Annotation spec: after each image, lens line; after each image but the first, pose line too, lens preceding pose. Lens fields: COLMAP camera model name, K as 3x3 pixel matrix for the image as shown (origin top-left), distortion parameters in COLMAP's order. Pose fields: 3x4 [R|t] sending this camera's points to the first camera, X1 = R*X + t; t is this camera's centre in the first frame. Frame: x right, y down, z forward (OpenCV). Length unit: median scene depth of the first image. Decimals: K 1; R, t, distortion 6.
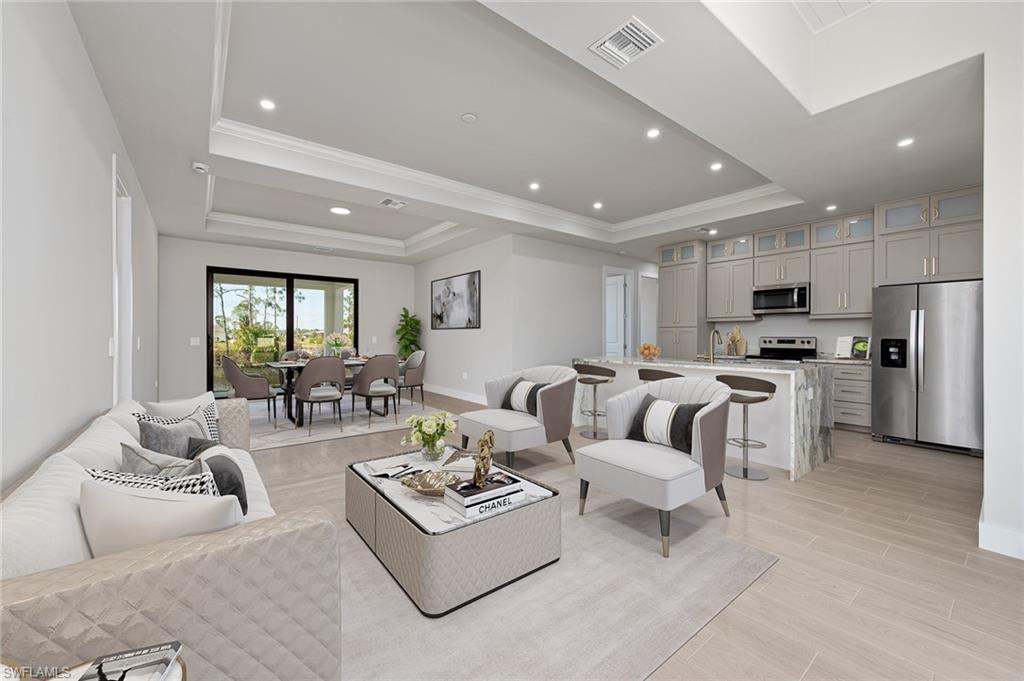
lens RADIAL K [[406.3, 0, 509.8], [0, 406.3, 337.3], [0, 0, 1]] dist [-0.001560, -0.000197]
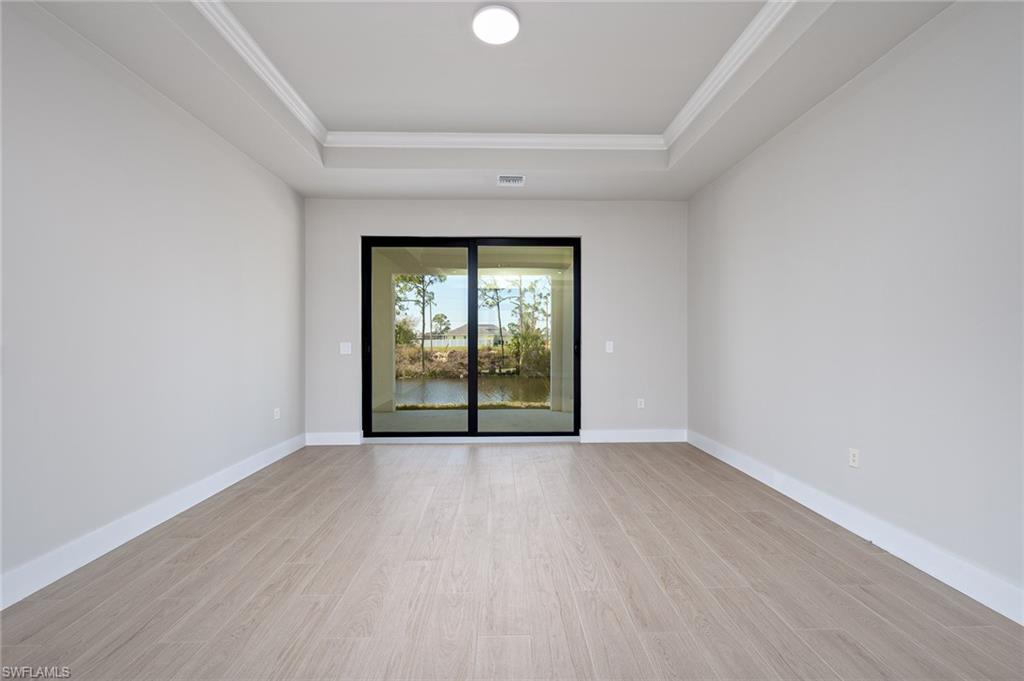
lens RADIAL K [[406.3, 0, 509.8], [0, 406.3, 337.3], [0, 0, 1]] dist [-0.001560, -0.000197]
pose [[0.805819, -0.004934, -0.592142, -0.126353], [-0.000551, 0.999959, -0.009081, -0.001393], [0.592162, 0.007644, 0.805782, 0.514227]]
